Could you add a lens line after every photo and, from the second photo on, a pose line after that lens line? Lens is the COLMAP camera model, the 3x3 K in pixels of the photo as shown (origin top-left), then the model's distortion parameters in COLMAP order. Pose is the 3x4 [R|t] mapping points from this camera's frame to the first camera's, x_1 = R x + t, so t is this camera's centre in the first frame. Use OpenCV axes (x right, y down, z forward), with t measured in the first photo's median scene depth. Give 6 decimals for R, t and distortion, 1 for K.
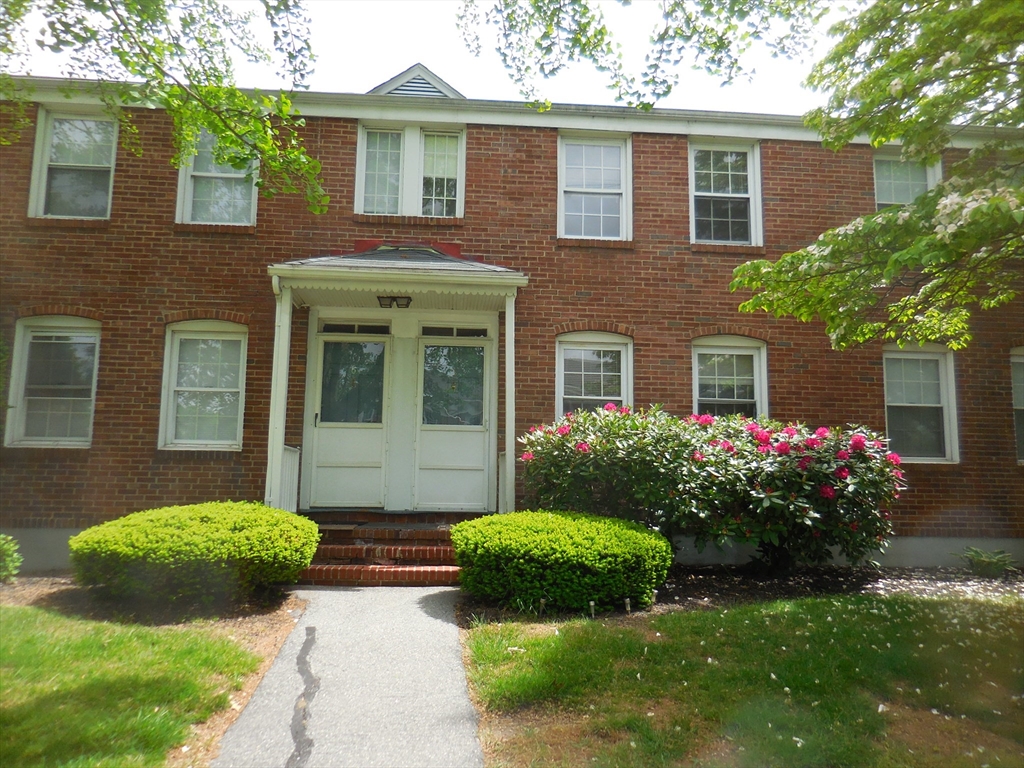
lens RADIAL K [[772.9, 0, 510.4], [0, 772.9, 389.8], [0, 0, 1]] dist [-0.022460, 0.042386]
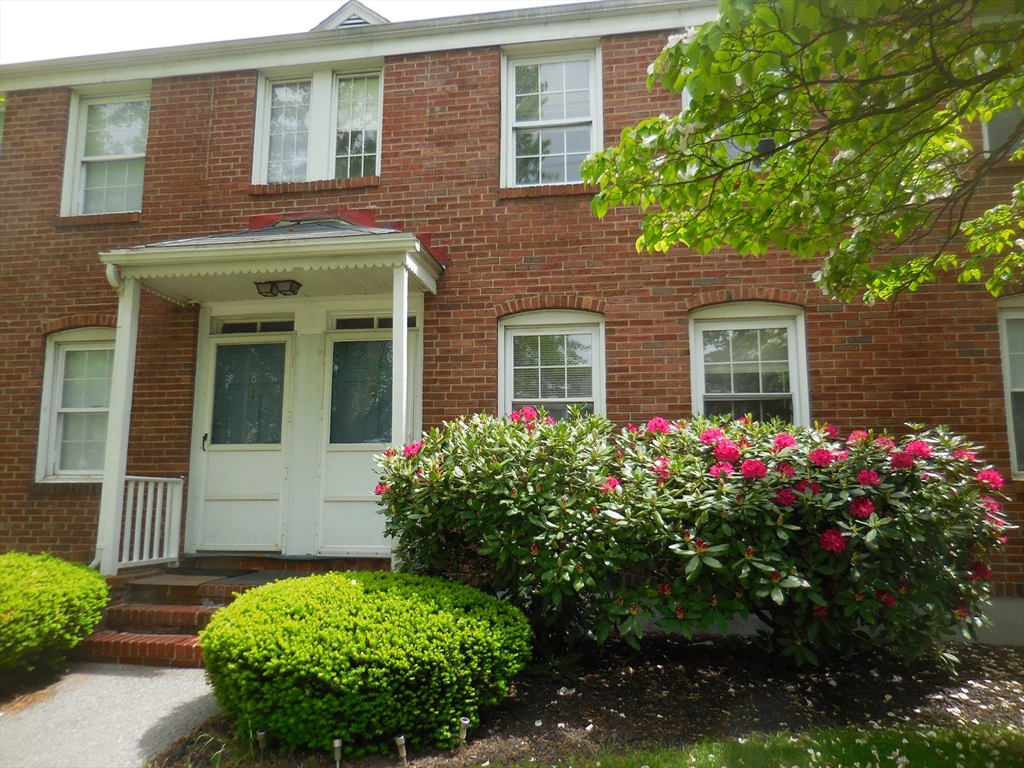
lens RADIAL K [[772.9, 0, 510.4], [0, 772.9, 389.8], [0, 0, 1]] dist [-0.022460, 0.042386]
pose [[0.970797, -0.045952, -0.235460, 0.243230], [0.042890, 0.998916, -0.018113, 0.012480], [0.236037, 0.007486, 0.971715, 0.280861]]
